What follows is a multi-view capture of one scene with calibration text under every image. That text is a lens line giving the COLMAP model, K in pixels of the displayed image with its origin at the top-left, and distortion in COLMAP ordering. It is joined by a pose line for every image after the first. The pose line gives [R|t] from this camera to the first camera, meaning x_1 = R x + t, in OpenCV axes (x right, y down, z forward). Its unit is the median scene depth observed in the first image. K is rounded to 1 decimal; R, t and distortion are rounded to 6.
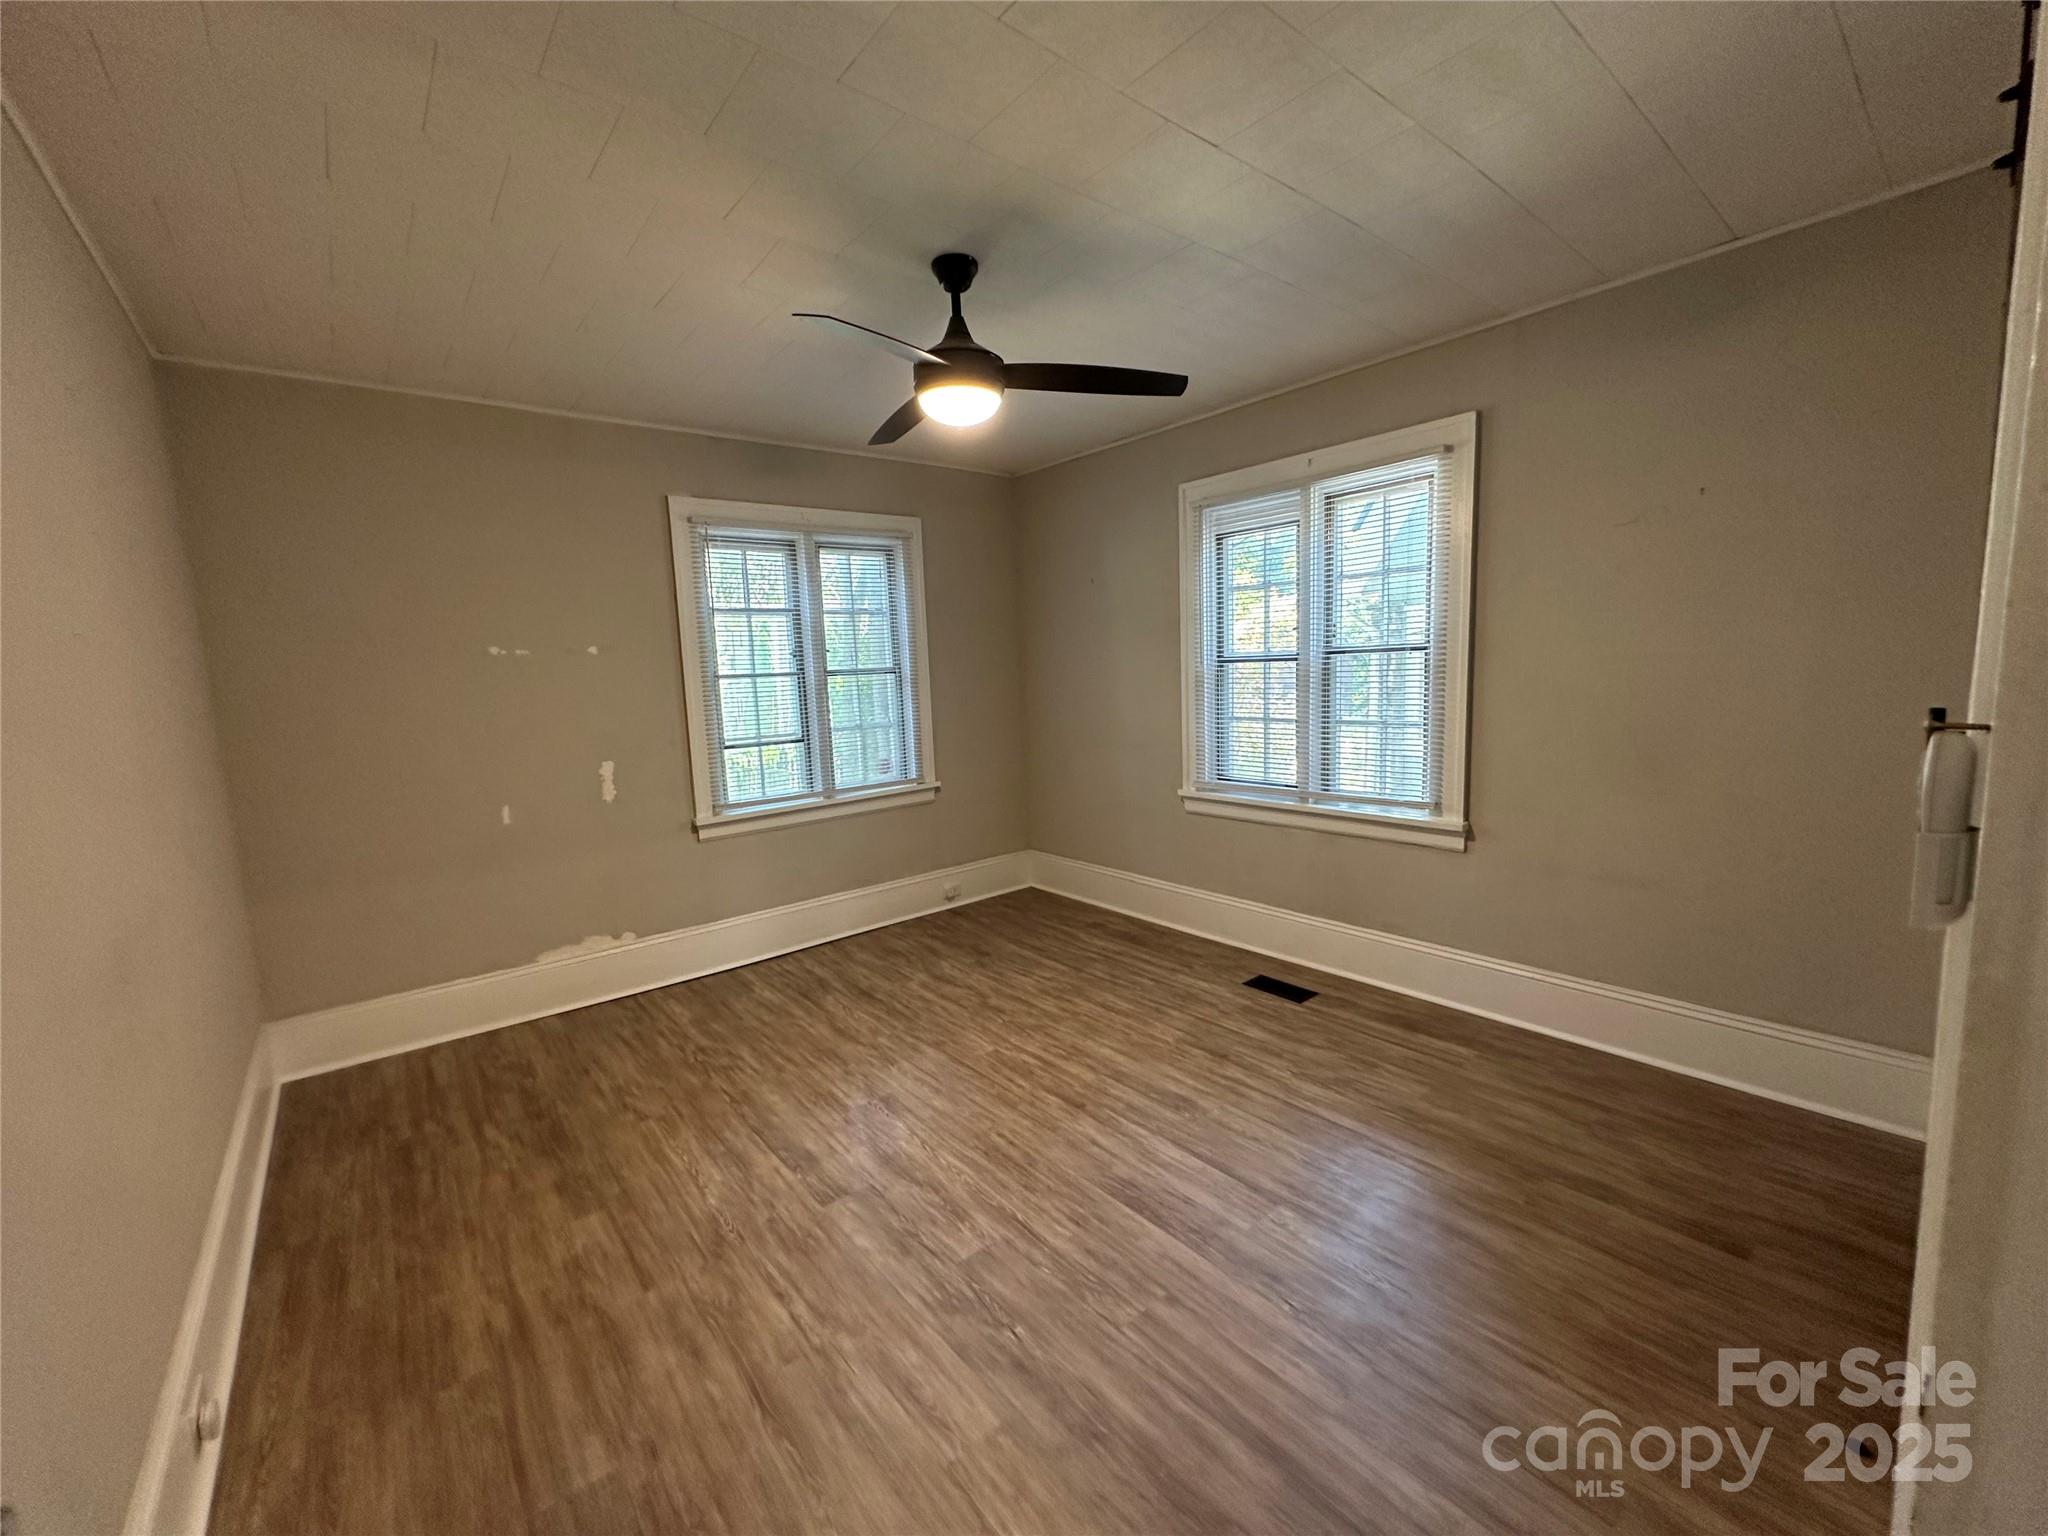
lens RADIAL K [[819.5, 0, 1024.3], [0, 819.5, 764.6], [0, 0, 1]] dist [-0.000789, 0.000937]
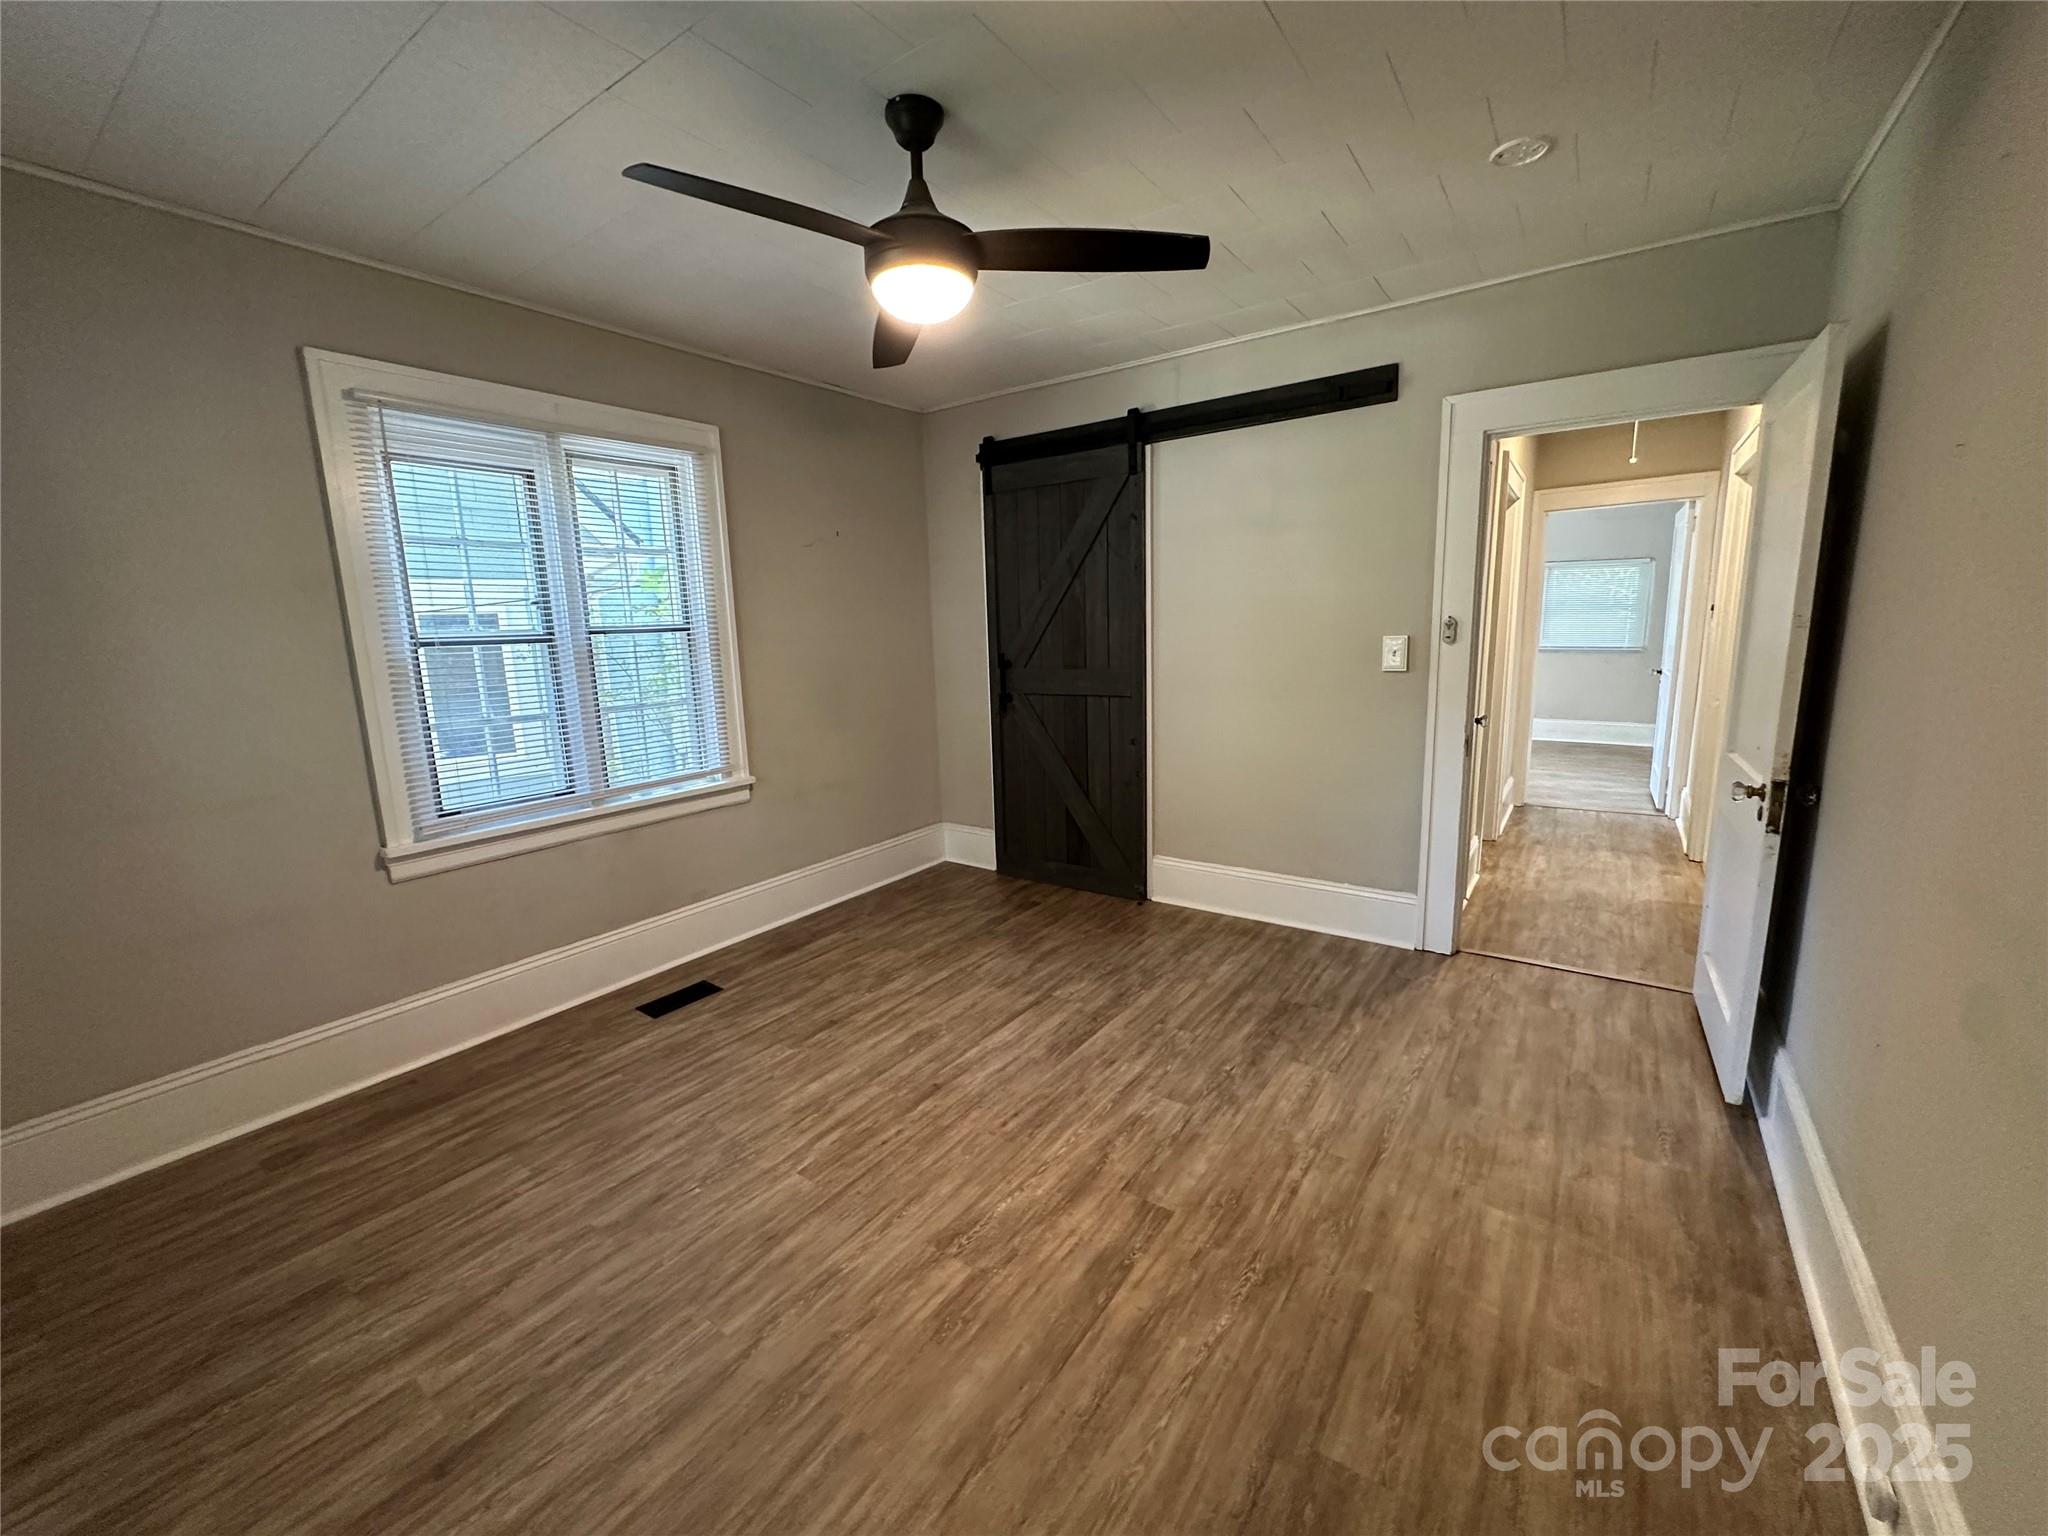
lens RADIAL K [[819.5, 0, 1024.3], [0, 819.5, 764.6], [0, 0, 1]] dist [-0.000789, 0.000937]
pose [[-0.263037, -0.120319, 0.957254, -0.907777], [0.157815, 0.973463, 0.165722, -0.102578], [-0.951791, 0.194660, -0.237068, 1.151964]]
